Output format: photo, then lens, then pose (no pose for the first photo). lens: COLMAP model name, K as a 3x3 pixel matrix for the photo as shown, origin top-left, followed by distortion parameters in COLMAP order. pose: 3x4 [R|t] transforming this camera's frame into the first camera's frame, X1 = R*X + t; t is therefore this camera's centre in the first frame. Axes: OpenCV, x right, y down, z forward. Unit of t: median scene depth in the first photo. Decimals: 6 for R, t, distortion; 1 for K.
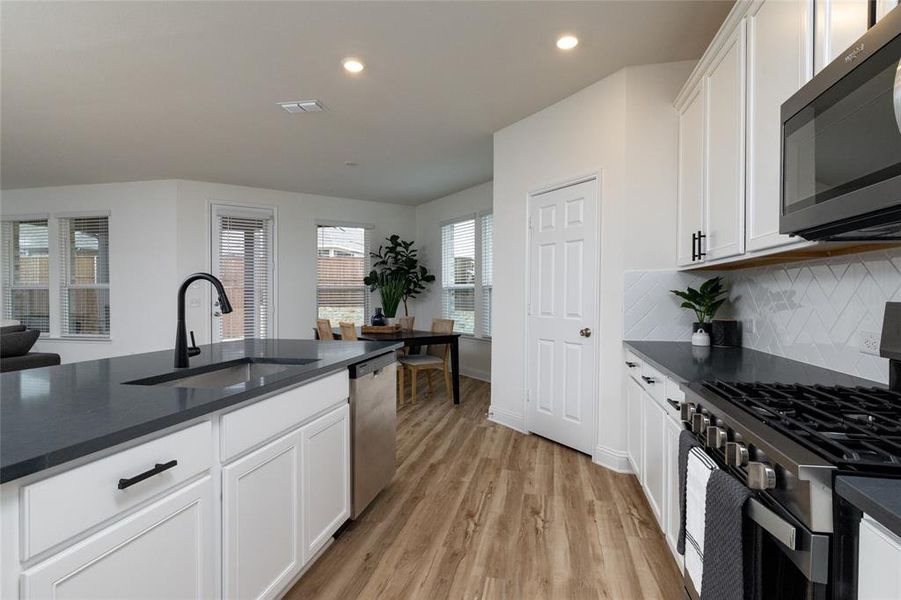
lens RADIAL K [[479.4, 0, 450.5], [0, 479.4, 300.0], [0, 0, 1]] dist [0.037029, -0.017396]
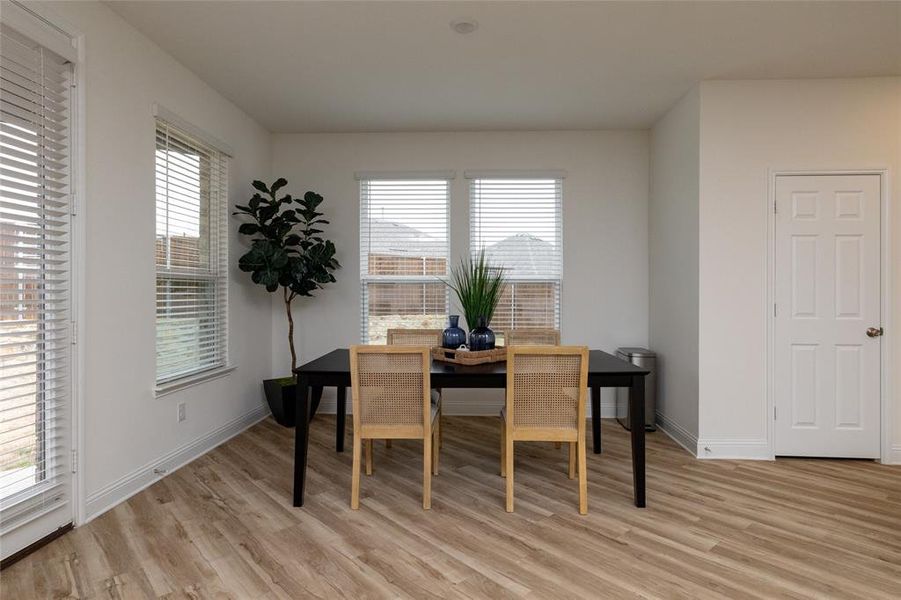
lens RADIAL K [[479.4, 0, 450.5], [0, 479.4, 300.0], [0, 0, 1]] dist [0.037029, -0.017396]
pose [[0.557887, -0.008141, 0.829877, -0.976925], [0.004075, 0.999967, 0.007071, -0.006074], [-0.829907, -0.000563, 0.557901, 1.143358]]
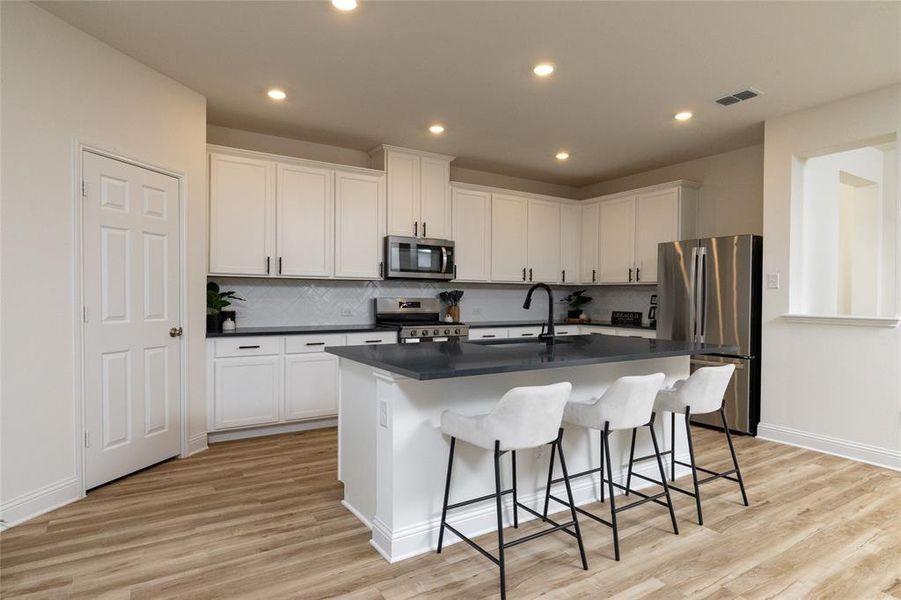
lens RADIAL K [[479.4, 0, 450.5], [0, 479.4, 300.0], [0, 0, 1]] dist [0.037029, -0.017396]
pose [[-0.726413, -0.006668, 0.687226, -0.788846], [-0.009123, 0.999958, 0.000059, -0.003247], [-0.687198, -0.006227, -0.726444, 1.320681]]
